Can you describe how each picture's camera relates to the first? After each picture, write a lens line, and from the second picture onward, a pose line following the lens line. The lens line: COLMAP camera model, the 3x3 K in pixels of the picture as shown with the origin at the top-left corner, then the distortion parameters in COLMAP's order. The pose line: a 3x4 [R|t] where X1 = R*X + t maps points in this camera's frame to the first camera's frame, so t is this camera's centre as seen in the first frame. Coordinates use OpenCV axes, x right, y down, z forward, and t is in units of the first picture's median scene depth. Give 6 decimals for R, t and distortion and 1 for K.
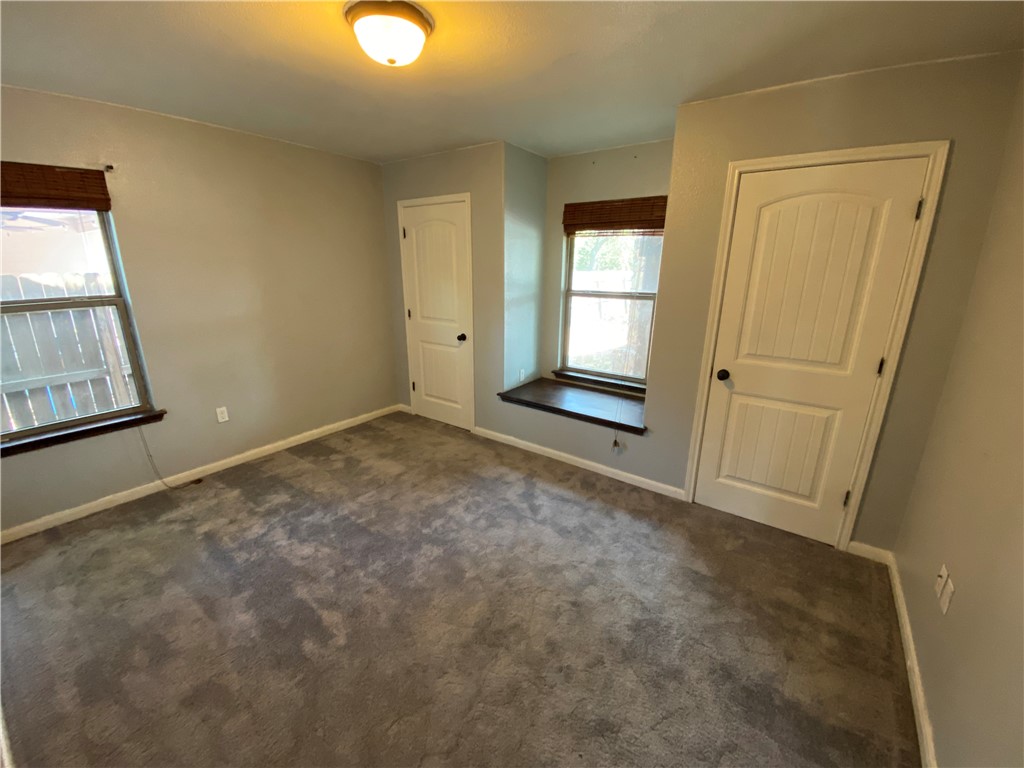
lens RADIAL K [[413.2, 0, 512.0], [0, 413.2, 382.1], [0, 0, 1]] dist [0.043950, -0.029521]
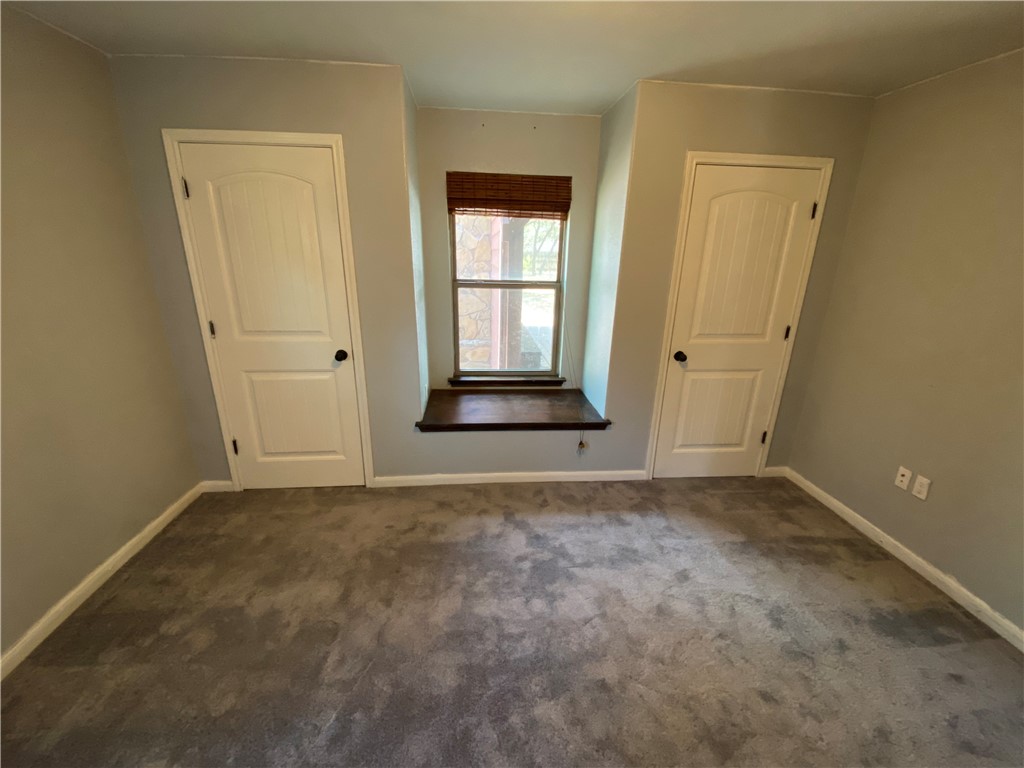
lens RADIAL K [[414.9, 0, 557.8], [0, 414.9, 382.9], [0, 0, 1]] dist [0.038233, -0.029899]
pose [[0.755699, -0.187858, 0.627398, -0.344956], [0.165918, 0.981642, 0.094079, -0.084684], [-0.633554, 0.033001, 0.772995, 0.309165]]
